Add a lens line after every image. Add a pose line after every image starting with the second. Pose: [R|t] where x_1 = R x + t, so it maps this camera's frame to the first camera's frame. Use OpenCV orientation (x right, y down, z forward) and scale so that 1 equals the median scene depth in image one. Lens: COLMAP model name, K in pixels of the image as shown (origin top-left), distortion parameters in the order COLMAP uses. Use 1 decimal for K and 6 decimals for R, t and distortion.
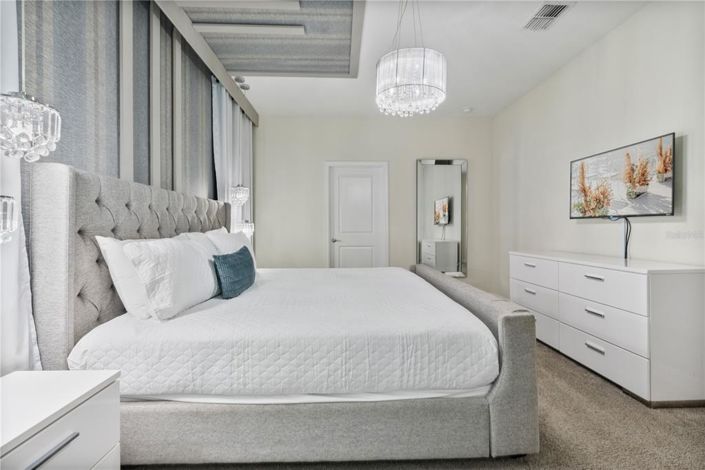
lens RADIAL K [[317.8, 0, 351.9], [0, 317.8, 228.1], [0, 0, 1]] dist [-0.001882, -0.000067]
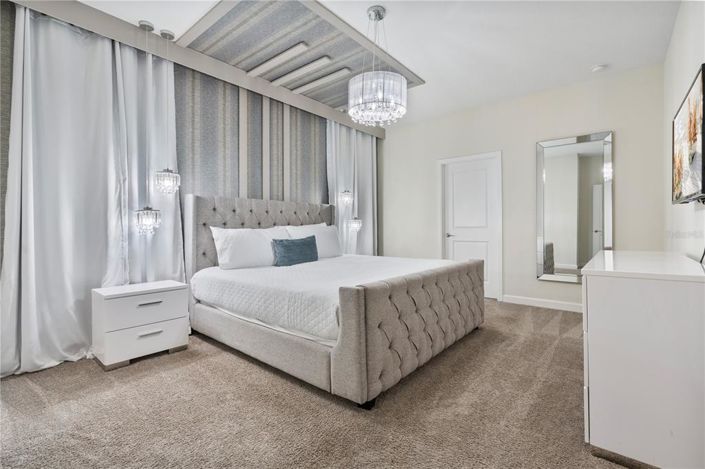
lens RADIAL K [[321.6, 0, 352.6], [0, 321.6, 224.7], [0, 0, 1]] dist [0.000062, -0.000061]
pose [[0.742927, -0.005822, -0.669347, 0.733899], [0.003141, 0.999981, -0.005212, 0.016412], [0.669365, 0.001770, 0.742932, 0.035188]]
